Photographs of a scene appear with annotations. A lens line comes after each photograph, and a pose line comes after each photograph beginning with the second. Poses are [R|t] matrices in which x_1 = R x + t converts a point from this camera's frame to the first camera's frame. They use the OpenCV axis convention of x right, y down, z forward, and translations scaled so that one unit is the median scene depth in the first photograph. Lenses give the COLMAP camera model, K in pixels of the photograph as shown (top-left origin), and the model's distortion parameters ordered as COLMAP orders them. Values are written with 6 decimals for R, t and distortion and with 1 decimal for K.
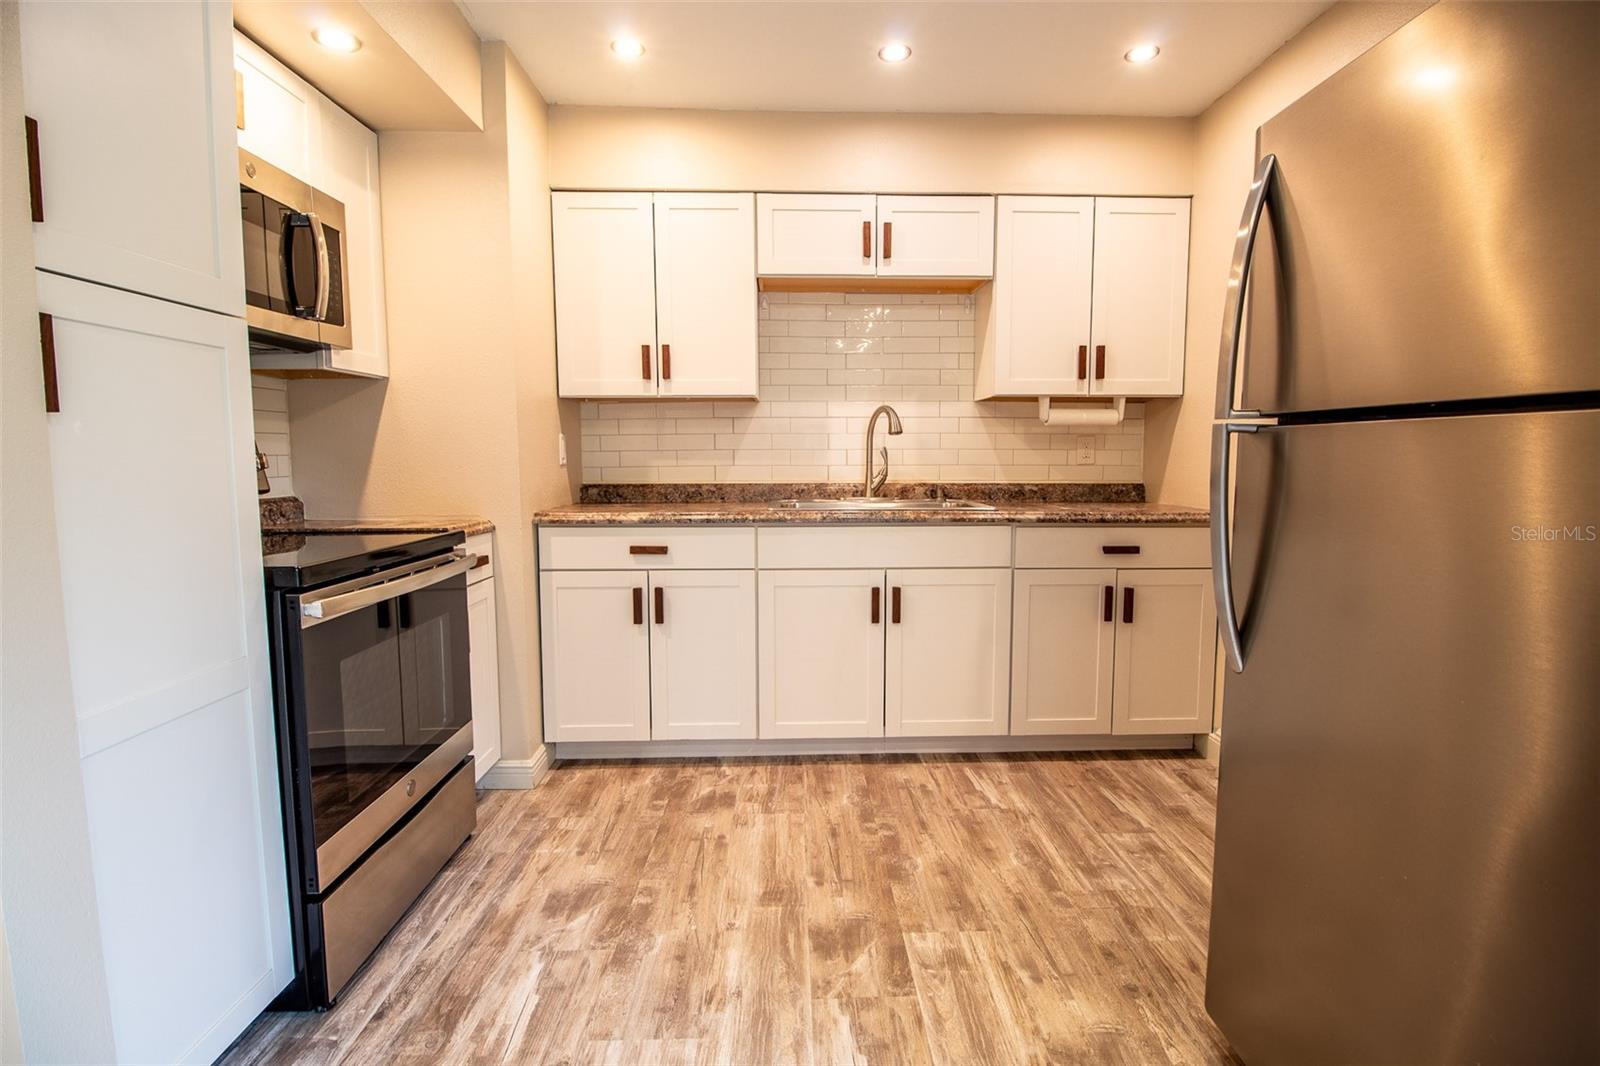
lens RADIAL K [[743.9, 0, 803.2], [0, 743.9, 523.2], [0, 0, 1]] dist [0.001339, -0.013456]
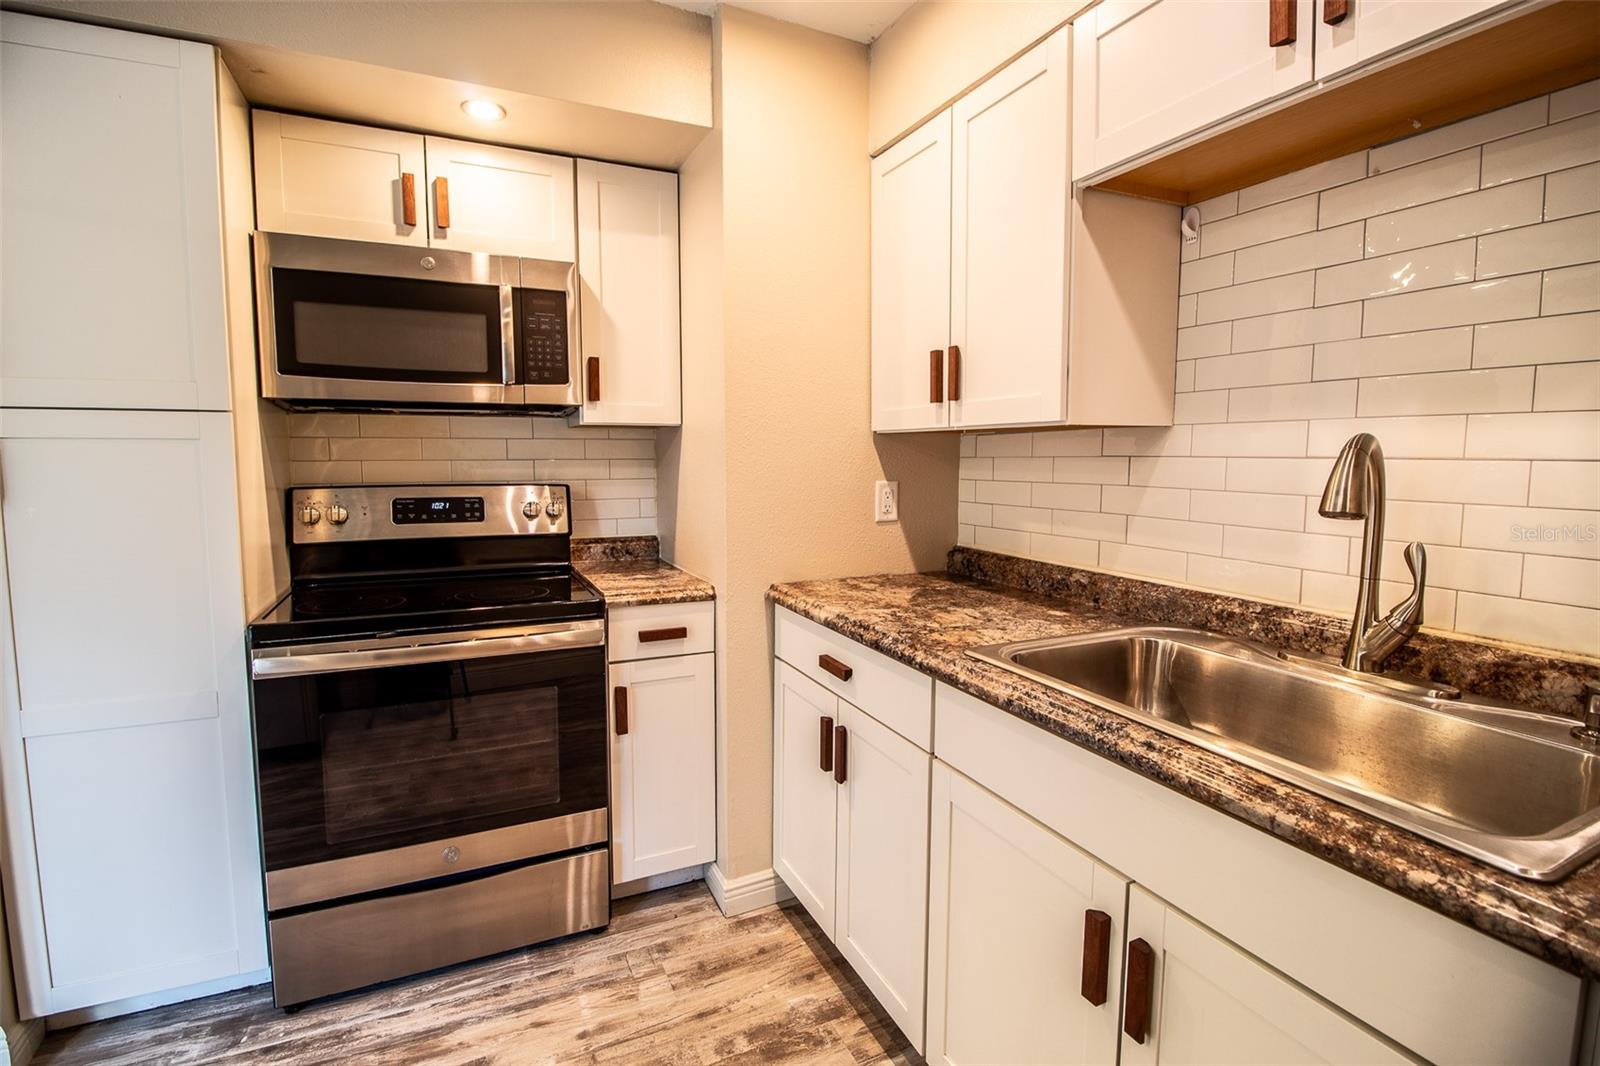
lens RADIAL K [[743.9, 0, 803.2], [0, 743.9, 523.2], [0, 0, 1]] dist [0.001339, -0.013456]
pose [[0.419038, 0.087616, -0.903731, 0.359122], [-0.088483, 0.994536, 0.055392, -0.122727], [0.903647, 0.056753, 0.424501, 0.668918]]
